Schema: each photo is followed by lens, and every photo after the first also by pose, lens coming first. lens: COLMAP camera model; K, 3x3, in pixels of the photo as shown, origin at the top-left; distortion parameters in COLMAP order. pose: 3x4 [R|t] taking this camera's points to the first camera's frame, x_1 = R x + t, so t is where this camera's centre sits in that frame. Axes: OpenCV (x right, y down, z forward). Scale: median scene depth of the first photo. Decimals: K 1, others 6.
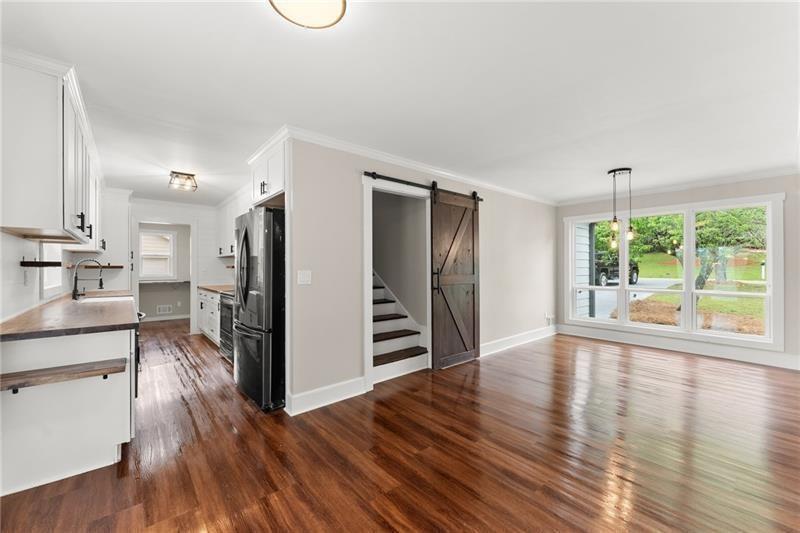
lens RADIAL K [[323.3, 0, 397.9], [0, 323.3, 266.6], [0, 0, 1]] dist [-0.002906, 0.000872]
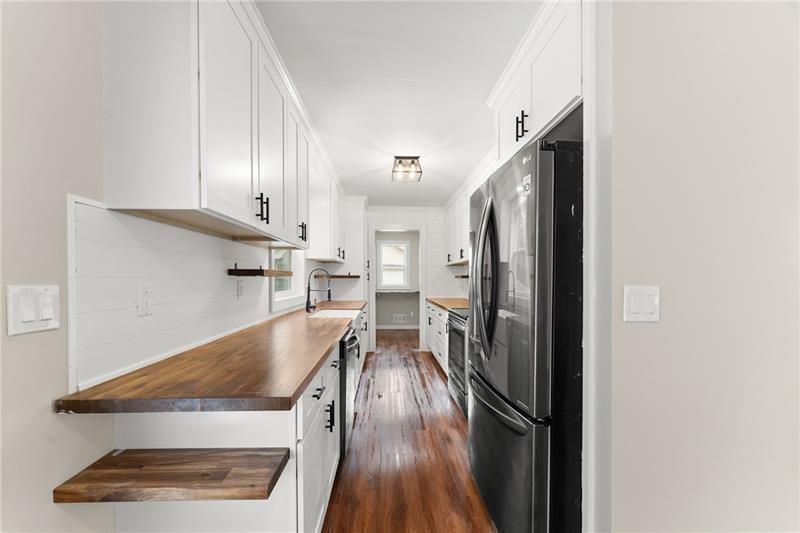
lens RADIAL K [[323.3, 0, 403.1], [0, 323.3, 279.7], [0, 0, 1]] dist [-0.002906, 0.000872]
pose [[0.801035, 0.005239, -0.598595, -0.191463], [0.000831, 0.999951, 0.009864, 0.000683], [0.598617, -0.008399, 0.800991, 0.346322]]
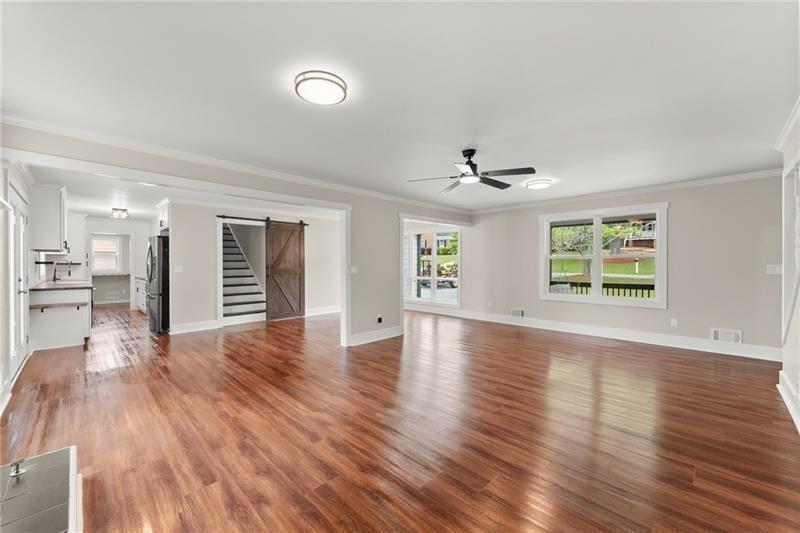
lens RADIAL K [[323.3, 0, 400.1], [0, 323.3, 264.6], [0, 0, 1]] dist [-0.002906, 0.000872]
pose [[0.996051, 0.000891, 0.088778, 0.627455], [-0.001543, 0.999972, 0.007272, -0.009557], [-0.088769, -0.007380, 0.996025, -0.792919]]
